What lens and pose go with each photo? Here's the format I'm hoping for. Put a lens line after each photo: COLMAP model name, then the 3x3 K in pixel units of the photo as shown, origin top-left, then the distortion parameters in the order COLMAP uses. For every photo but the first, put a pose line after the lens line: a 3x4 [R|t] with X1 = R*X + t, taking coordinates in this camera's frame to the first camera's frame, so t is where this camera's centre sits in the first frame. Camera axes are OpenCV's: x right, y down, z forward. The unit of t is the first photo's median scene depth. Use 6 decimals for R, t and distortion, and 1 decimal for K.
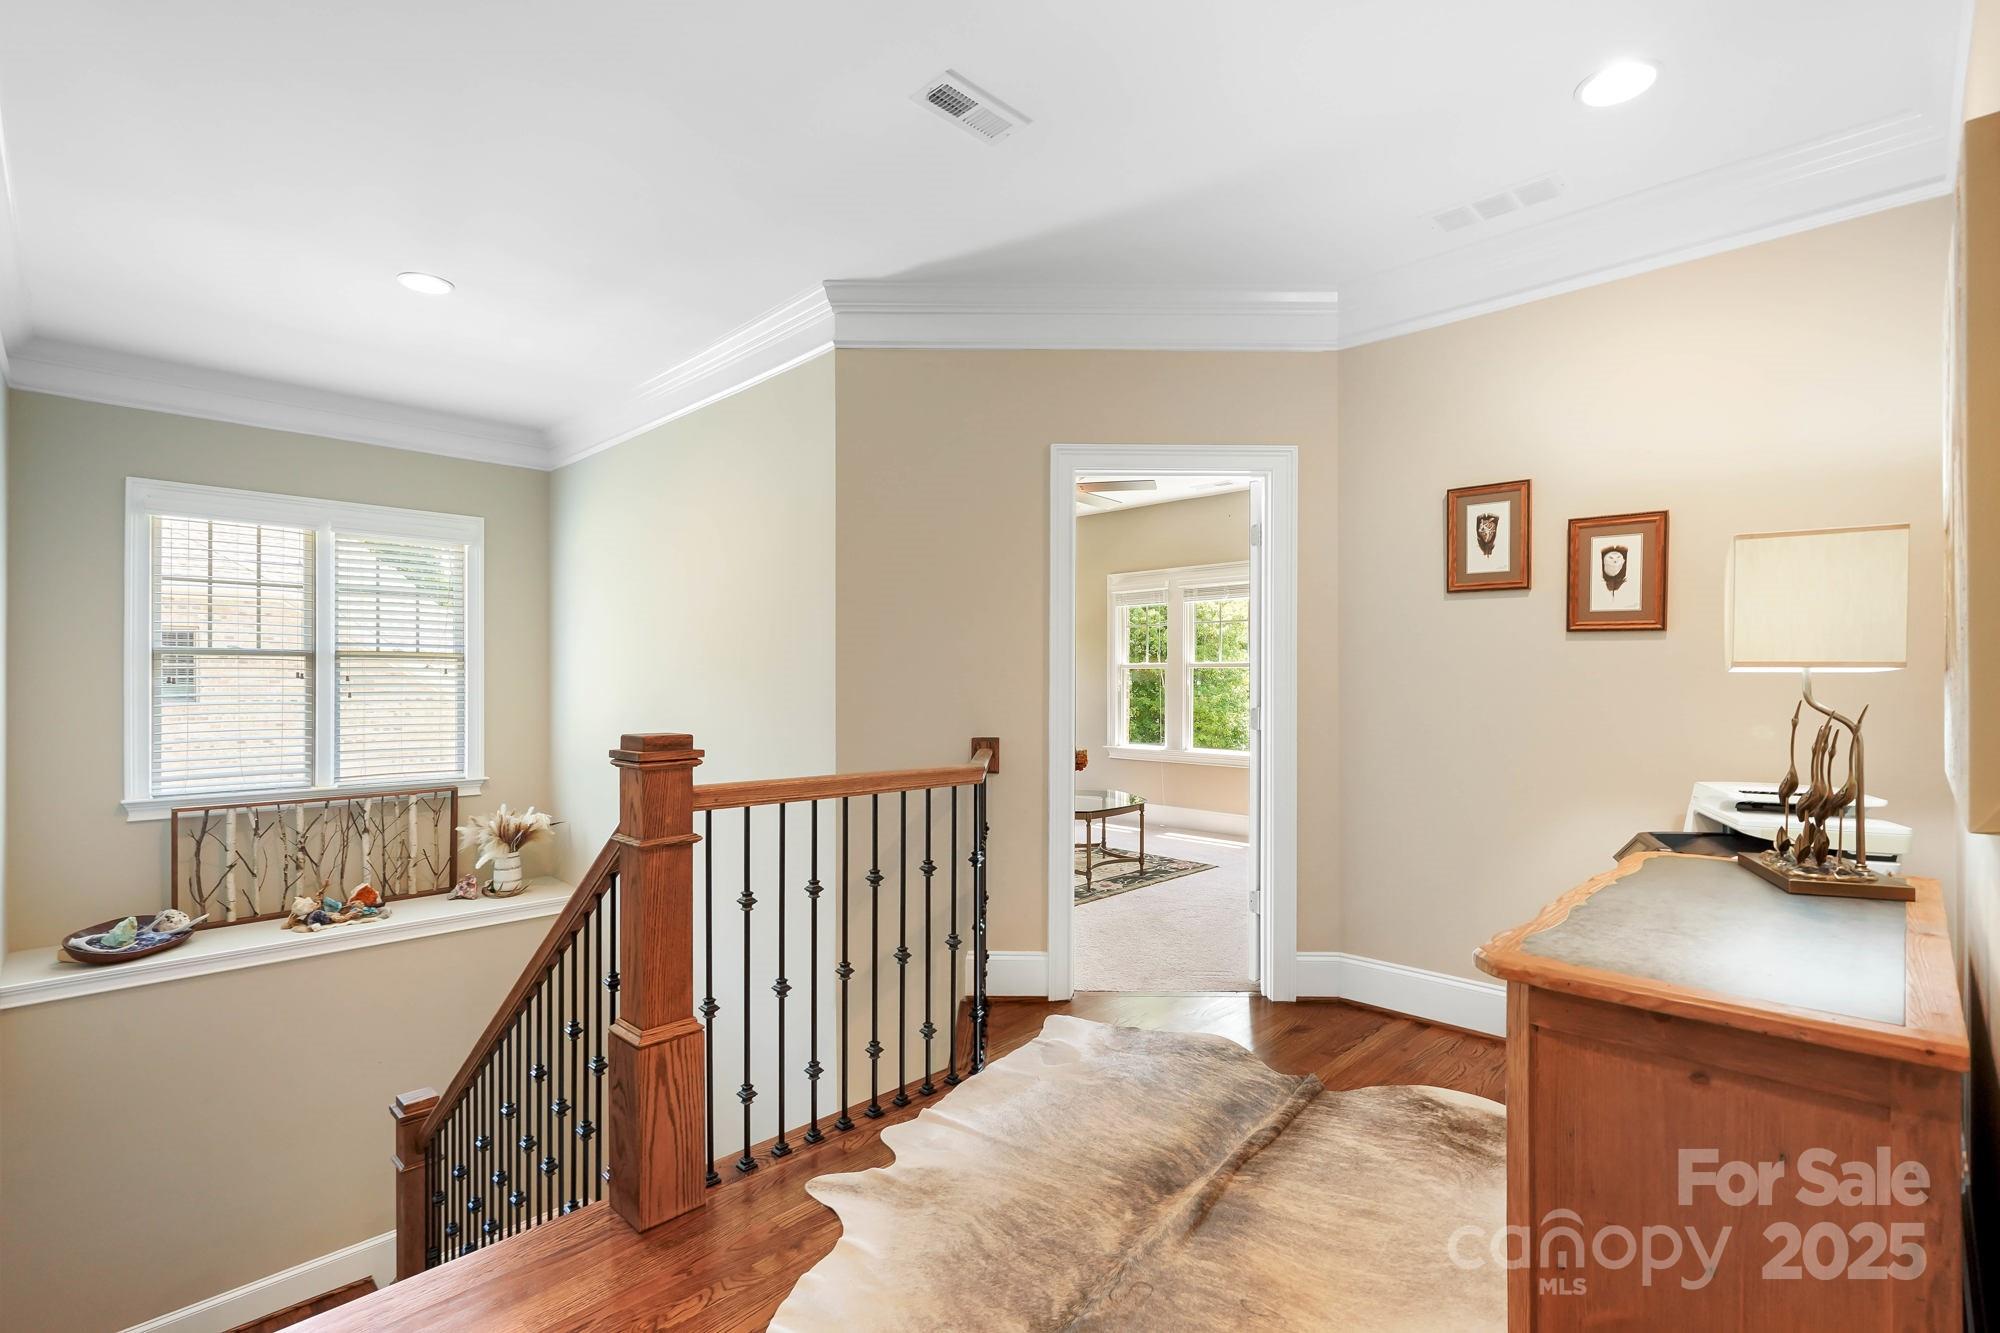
lens RADIAL K [[920.2, 0, 995.8], [0, 920.2, 672.0], [0, 0, 1]] dist [0.000310, 0.000278]
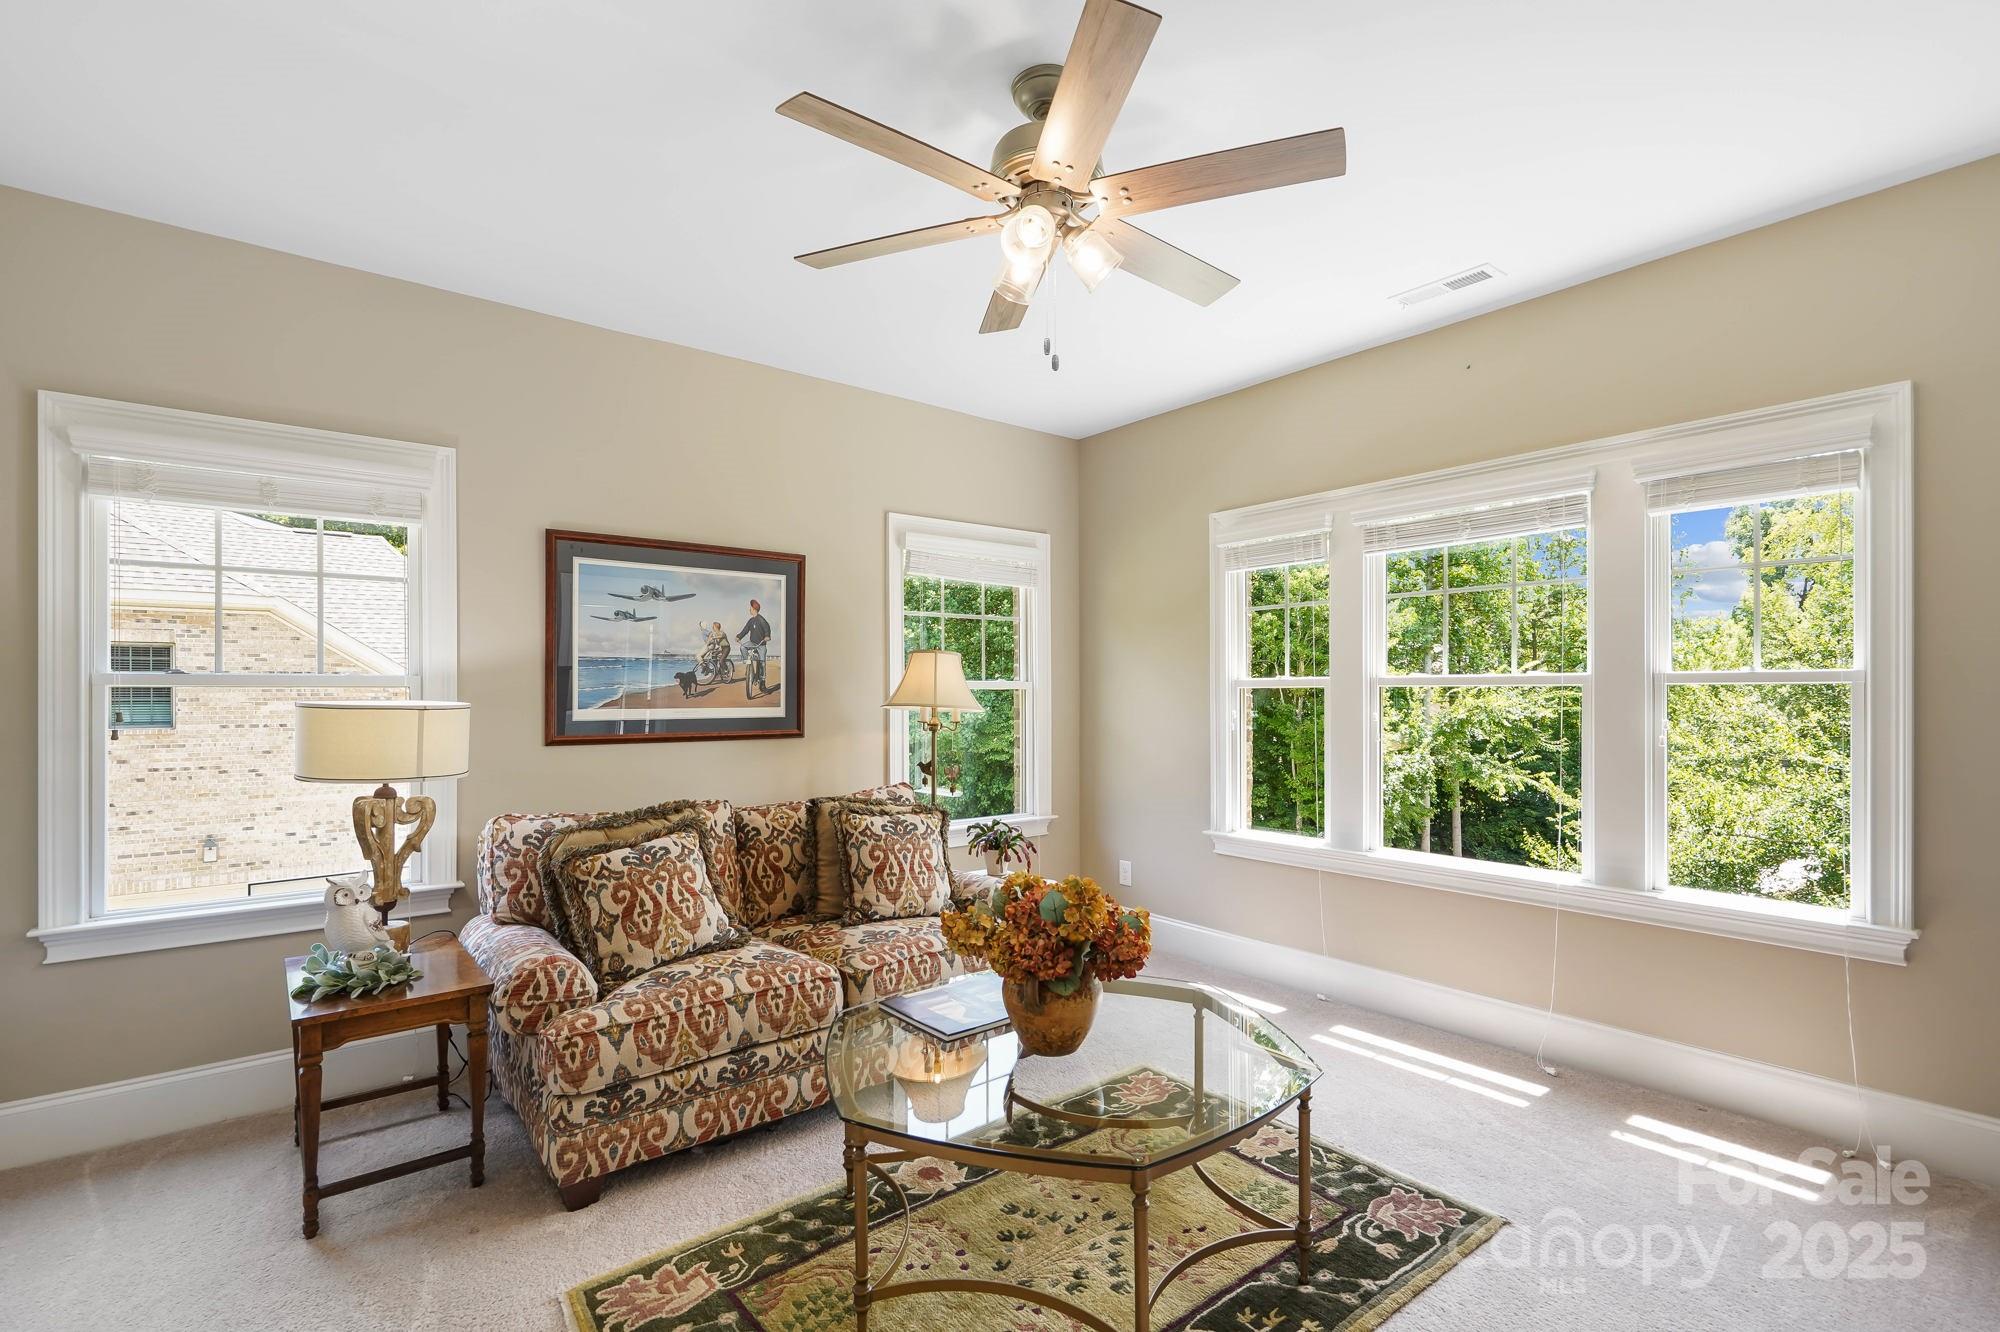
lens RADIAL K [[920.2, 0, 1011.1], [0, 920.2, 686.3], [0, 0, 1]] dist [0.000310, 0.000278]
pose [[0.995147, -0.005465, -0.098251, 0.058916], [0.005468, 0.999985, -0.000244, -0.005628], [0.098251, -0.000295, 0.995162, 0.458651]]
